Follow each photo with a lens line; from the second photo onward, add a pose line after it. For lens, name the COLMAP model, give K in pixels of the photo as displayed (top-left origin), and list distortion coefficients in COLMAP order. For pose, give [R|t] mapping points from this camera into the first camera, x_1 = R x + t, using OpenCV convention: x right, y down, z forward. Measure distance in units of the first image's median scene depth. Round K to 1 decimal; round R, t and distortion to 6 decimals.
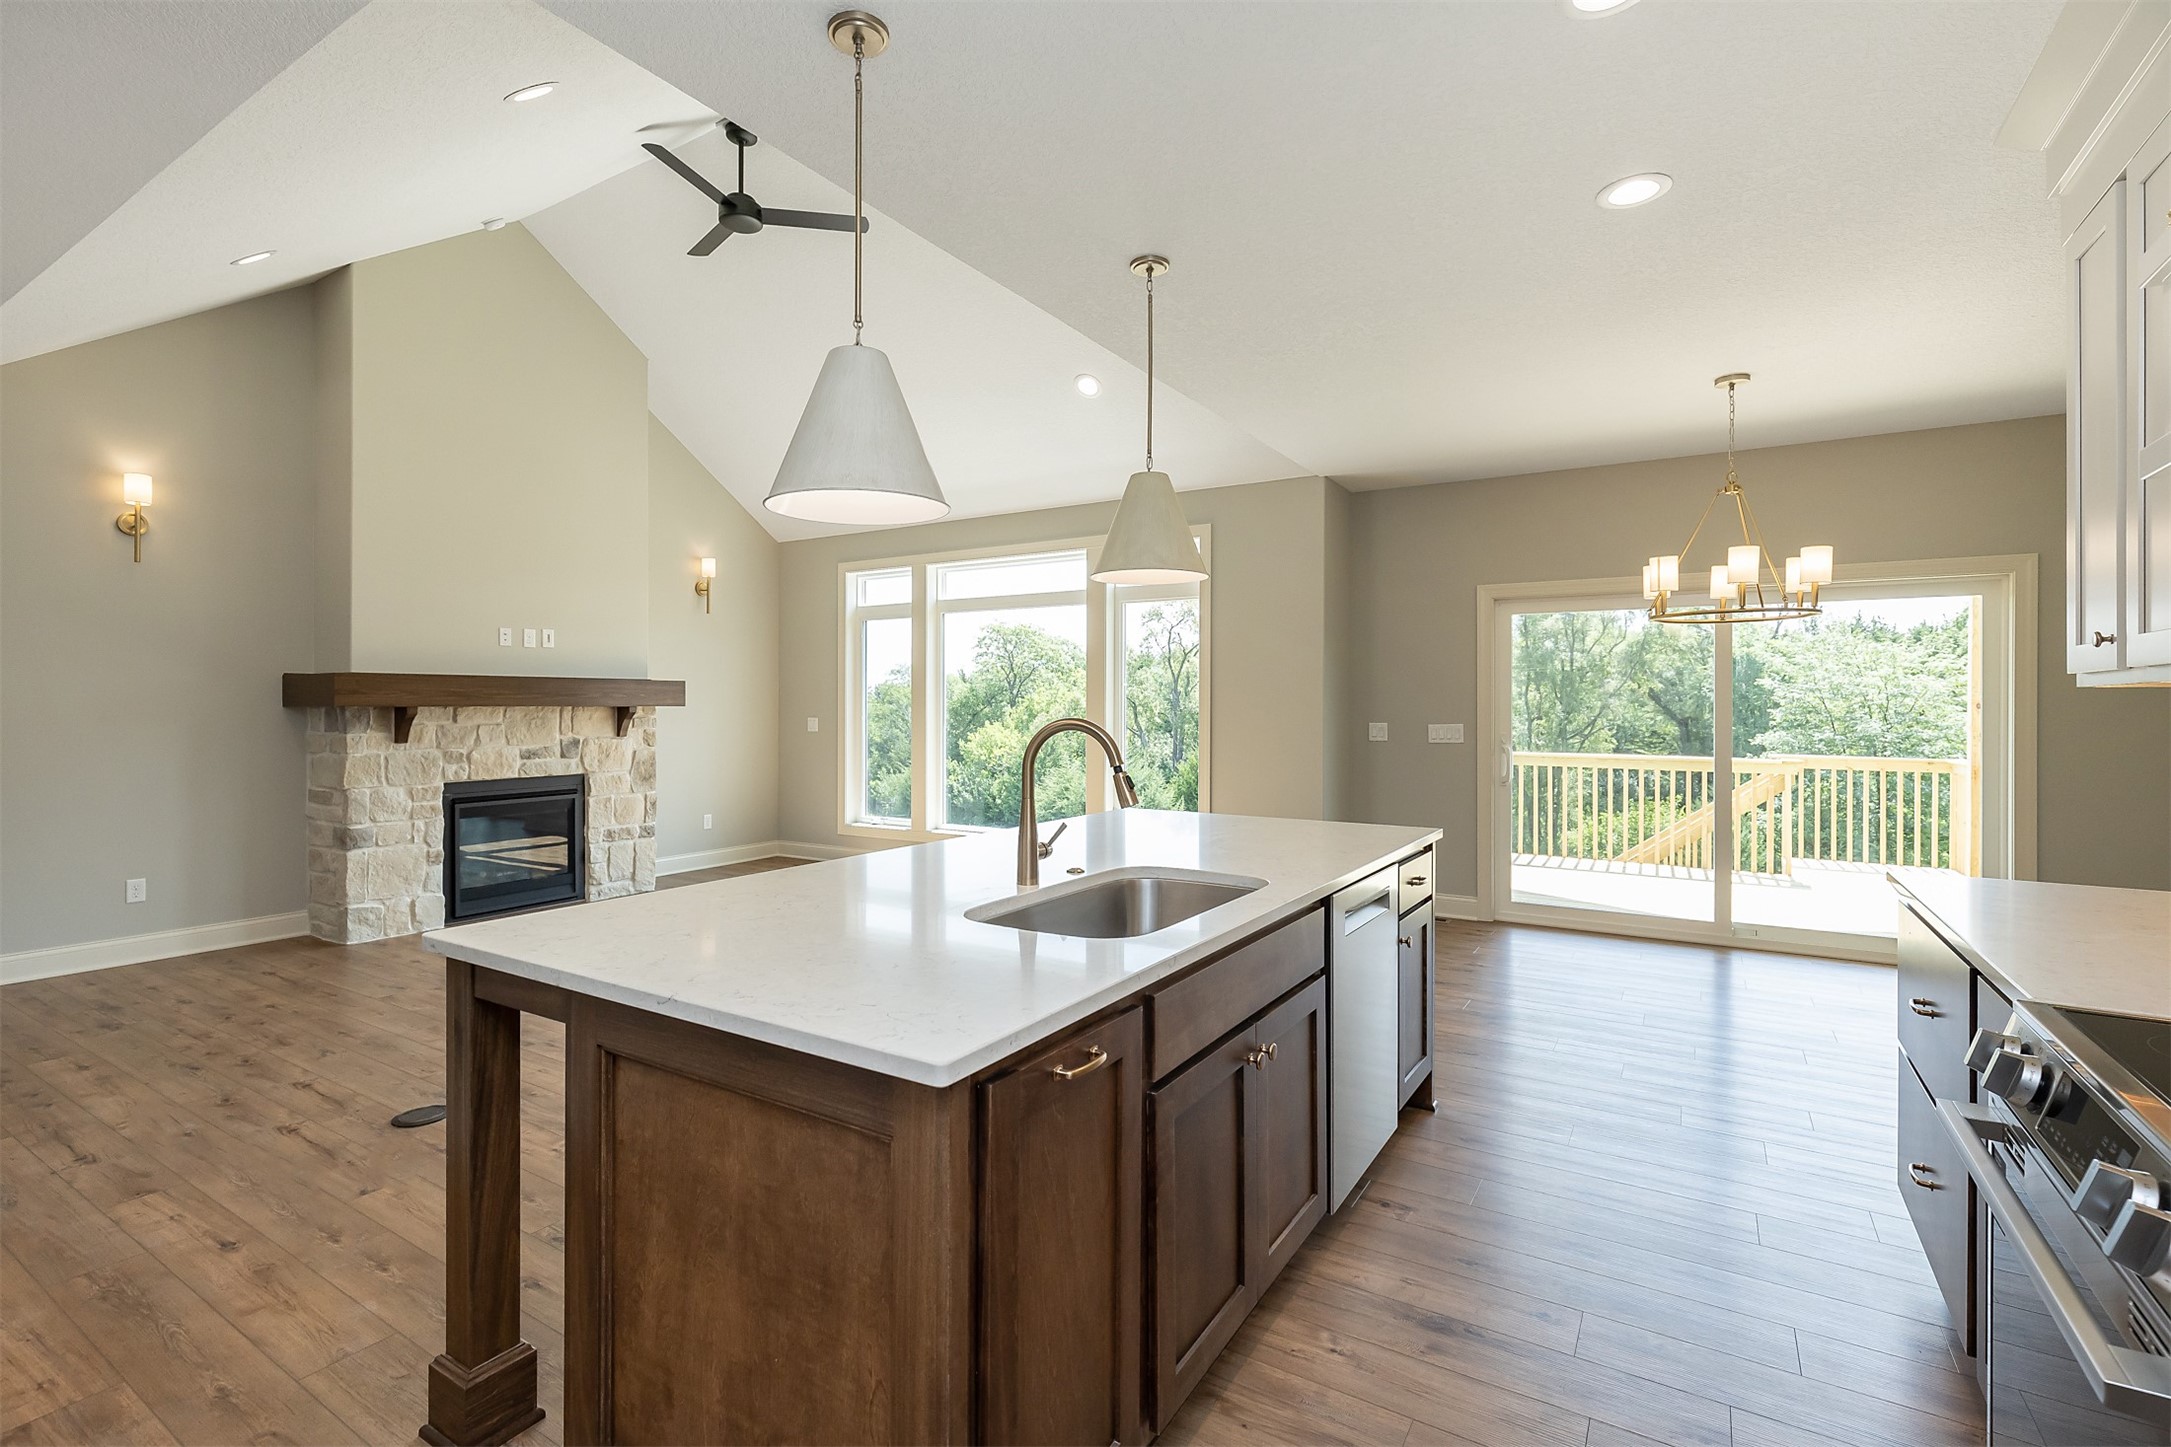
lens RADIAL K [[990.7, 0, 1084.2], [0, 990.7, 706.0], [0, 0, 1]] dist [-0.001702, -0.000531]
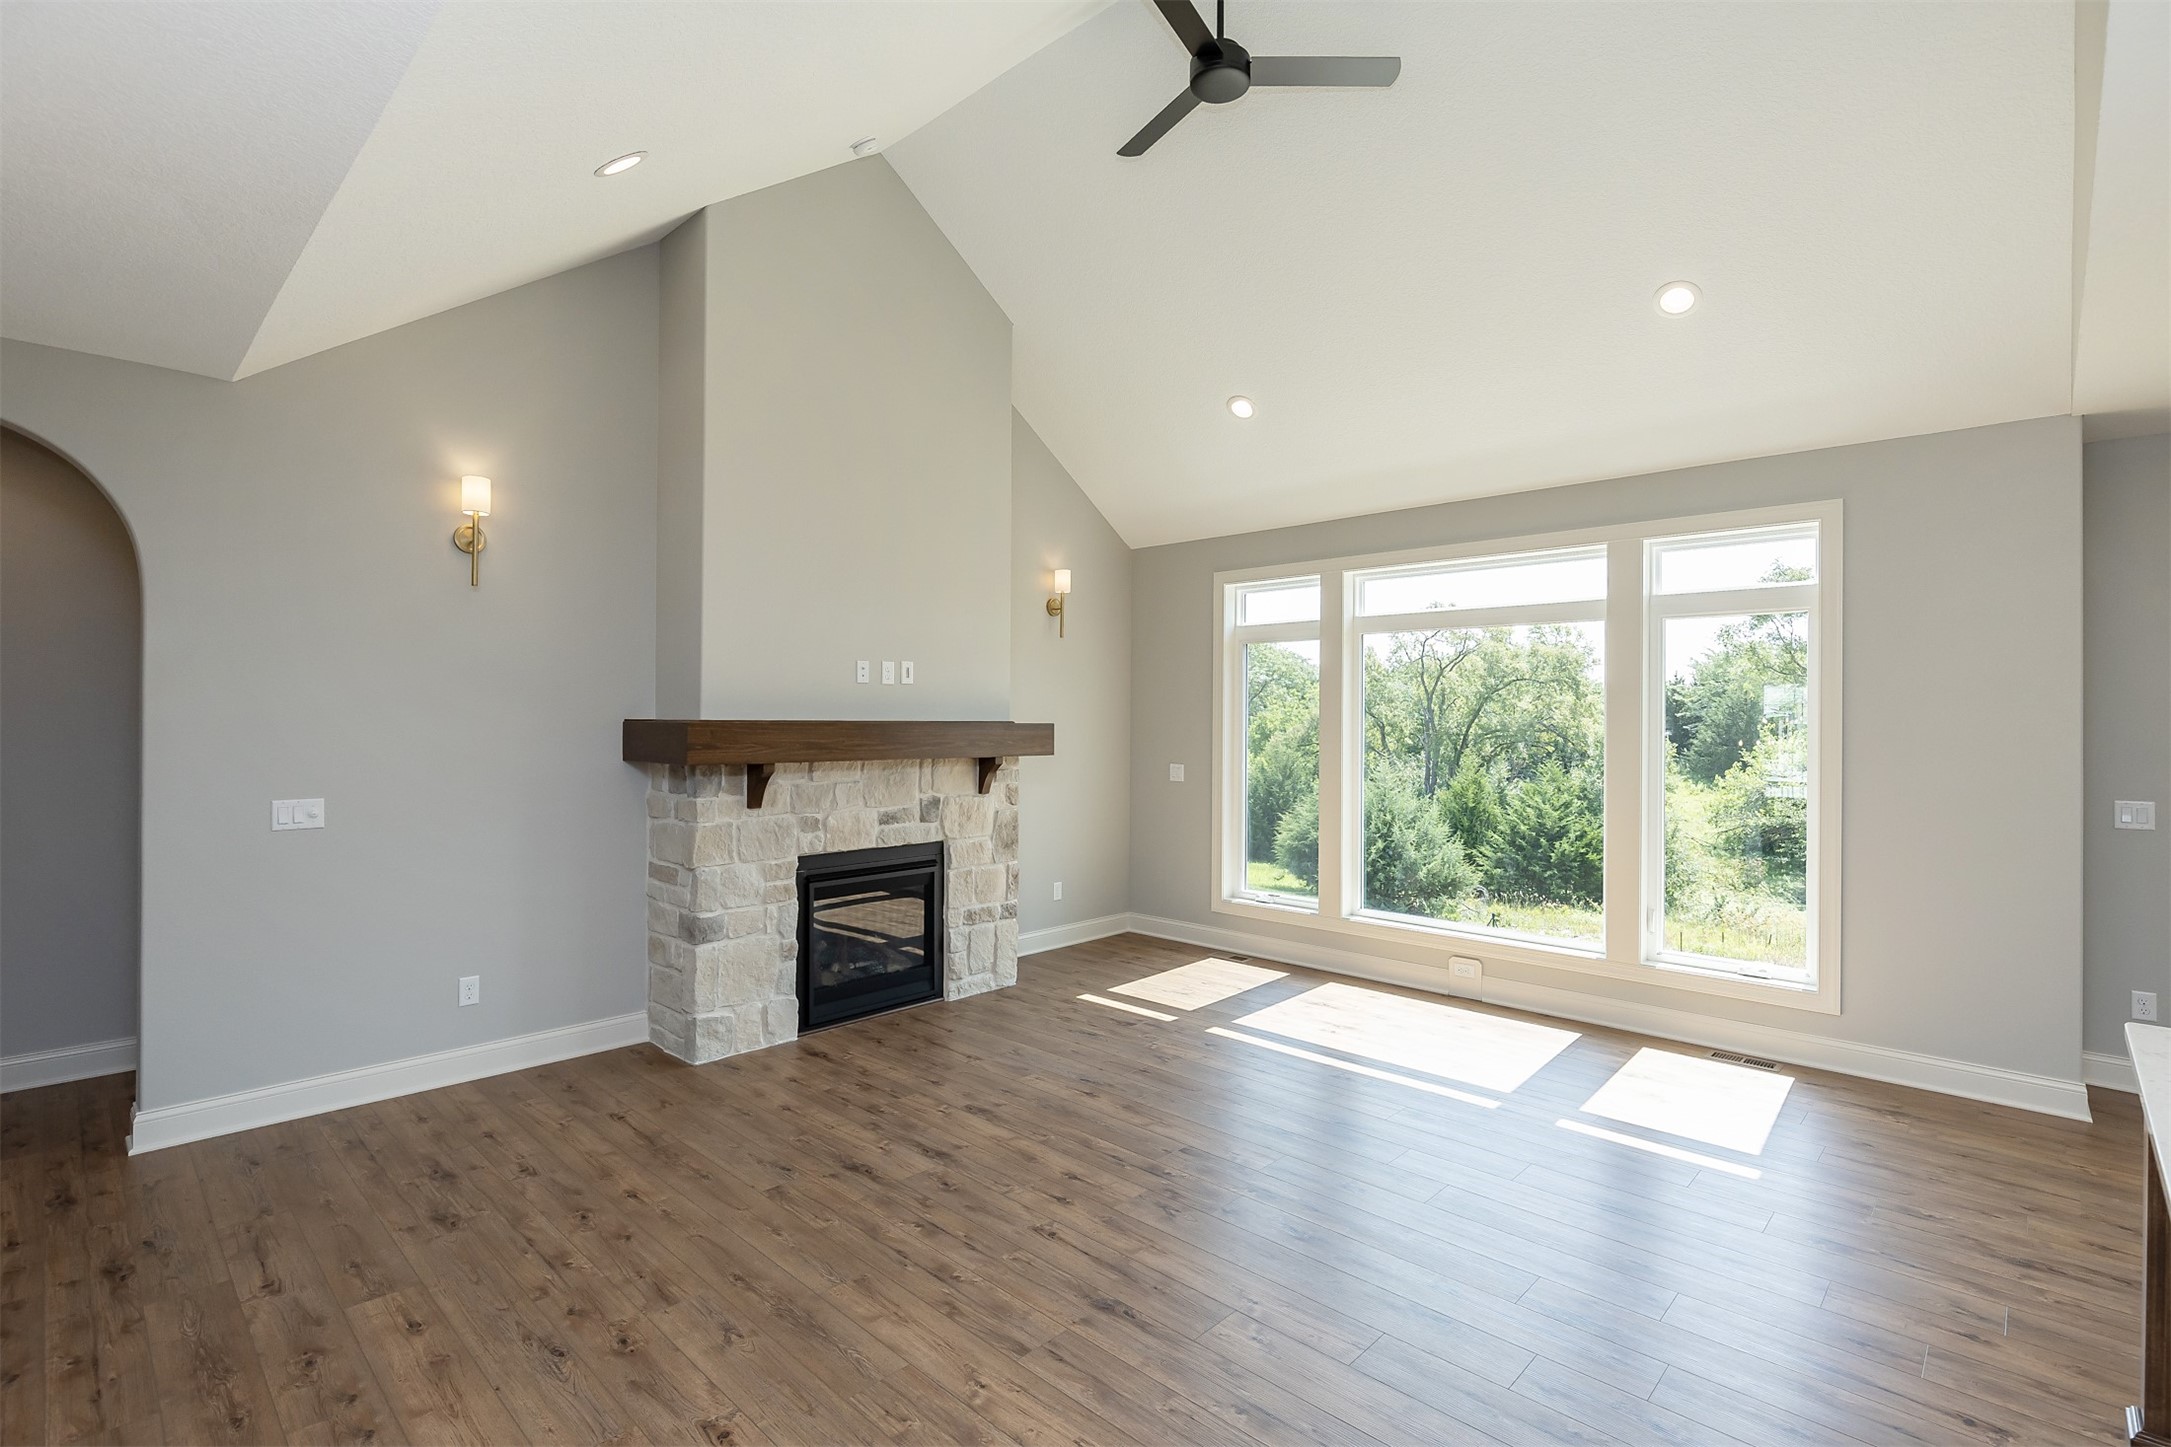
lens RADIAL K [[1010.2, 0, 1083.4], [0, 1010.2, 715.3], [0, 0, 1]] dist [0.000197, -0.000114]
pose [[0.978945, 0.006020, -0.204037, -0.238852], [-0.007027, 0.999966, -0.004211, -0.031854], [0.204004, 0.005556, 0.978954, 0.232697]]
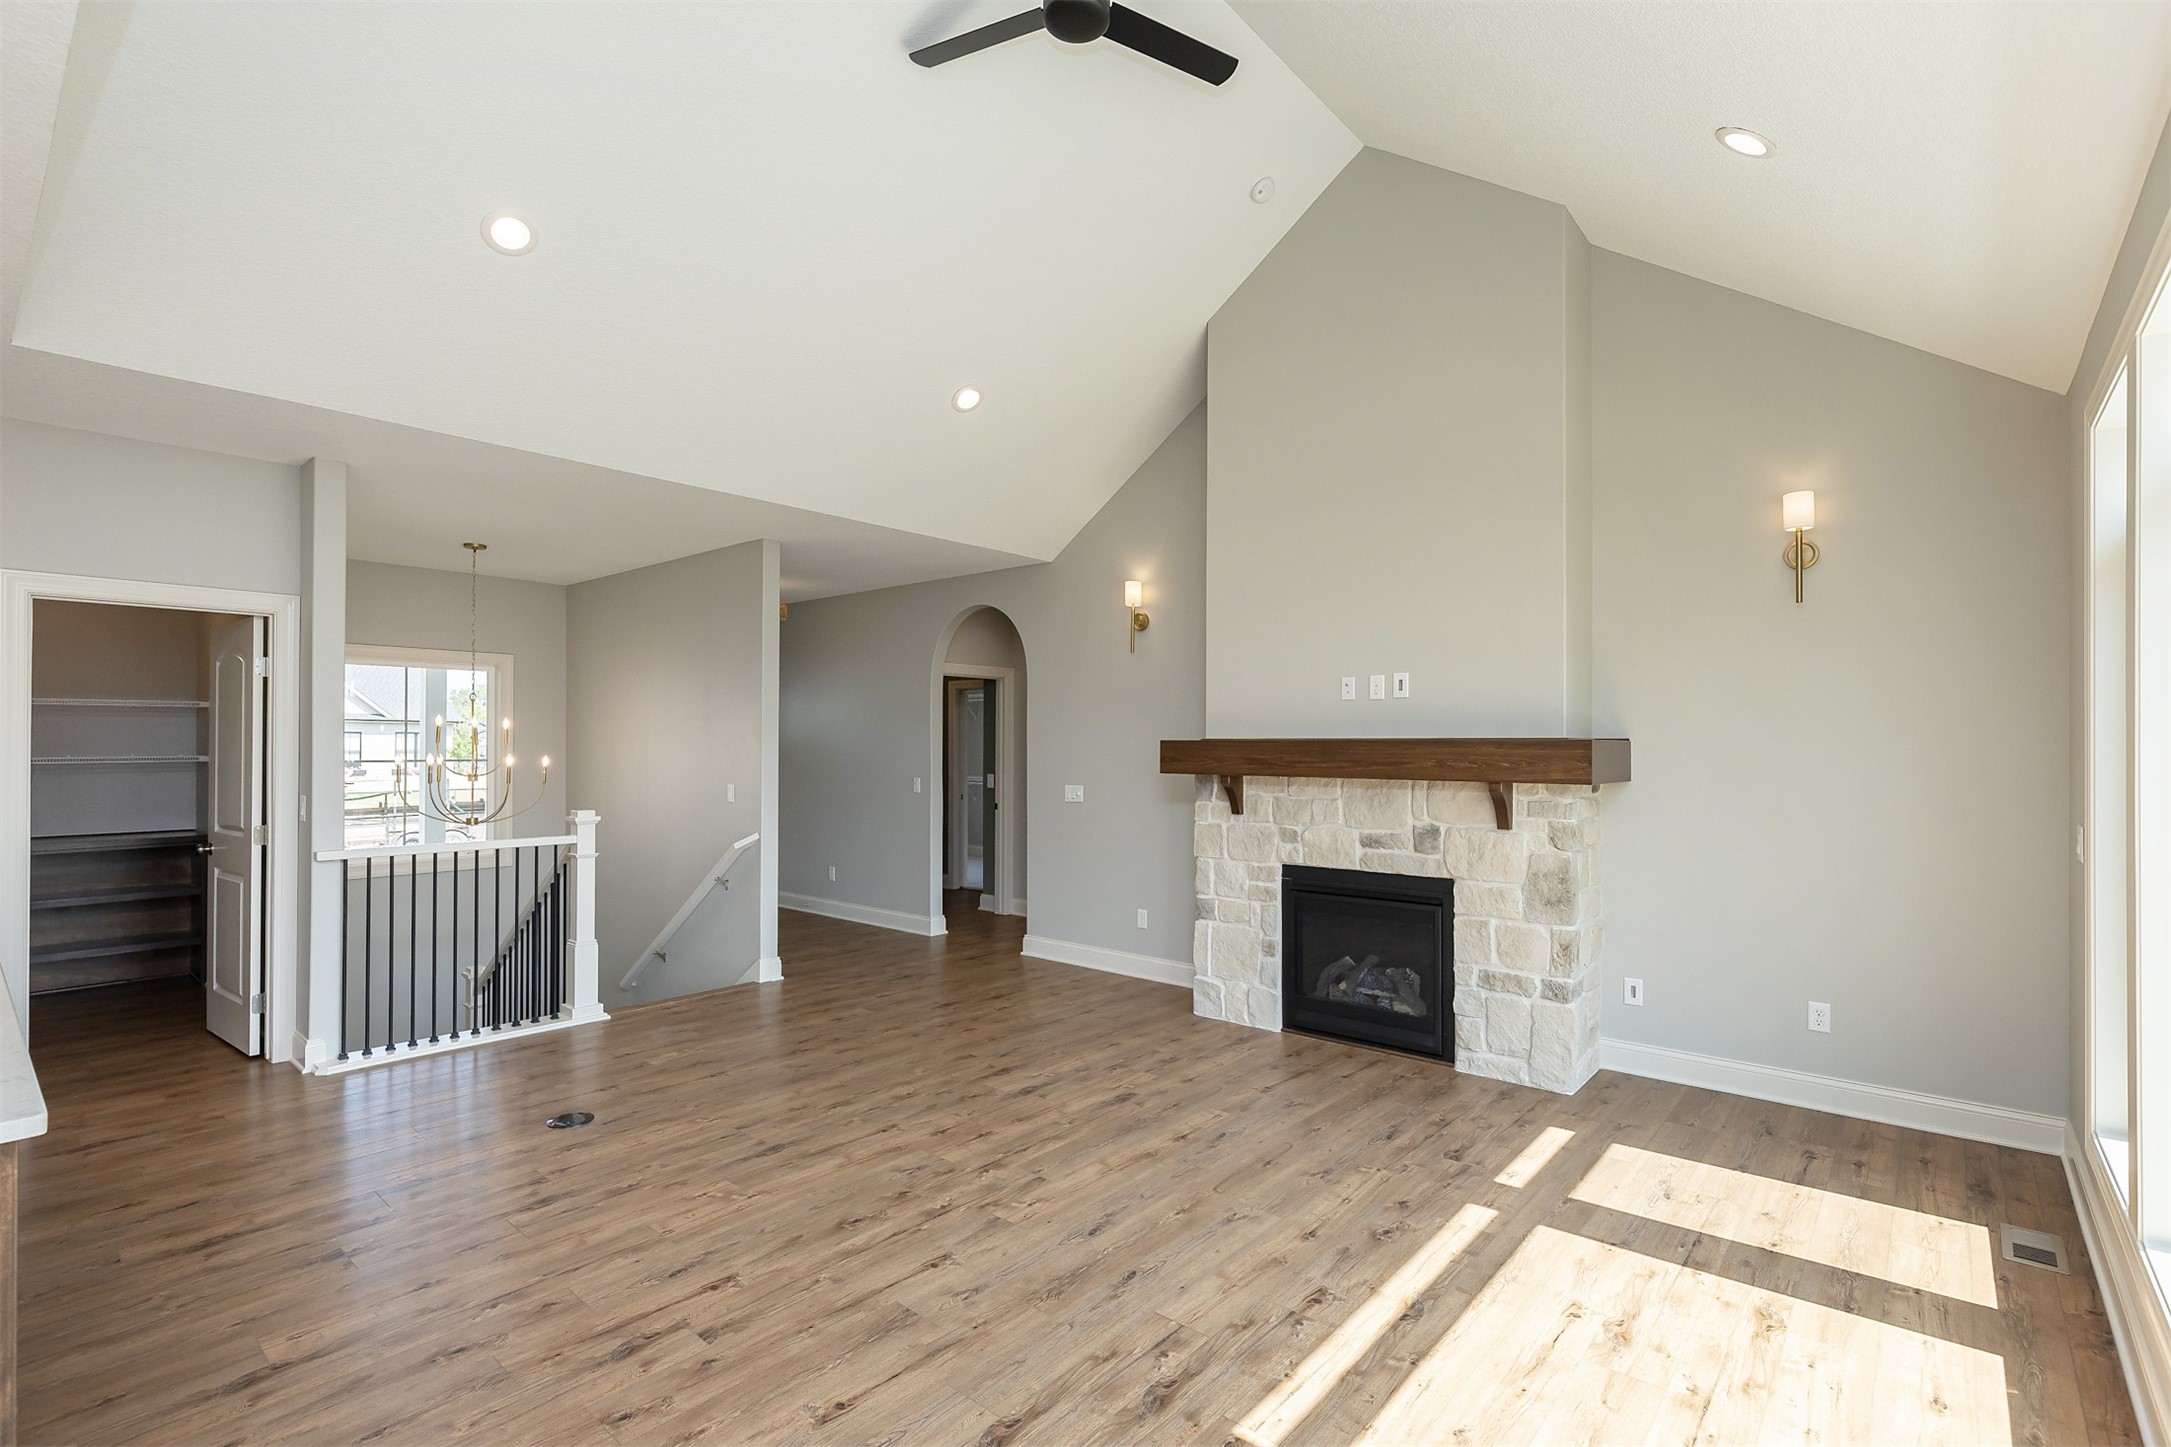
lens RADIAL K [[987.6, 0, 1082.8], [0, 987.6, 741.4], [0, 0, 1]] dist [0.010822, 0.000012]
pose [[-0.149854, -0.006878, -0.988684, 0.215787], [-0.005008, 0.999968, -0.006197, -0.021436], [0.988695, 0.004022, -0.149884, 0.890267]]
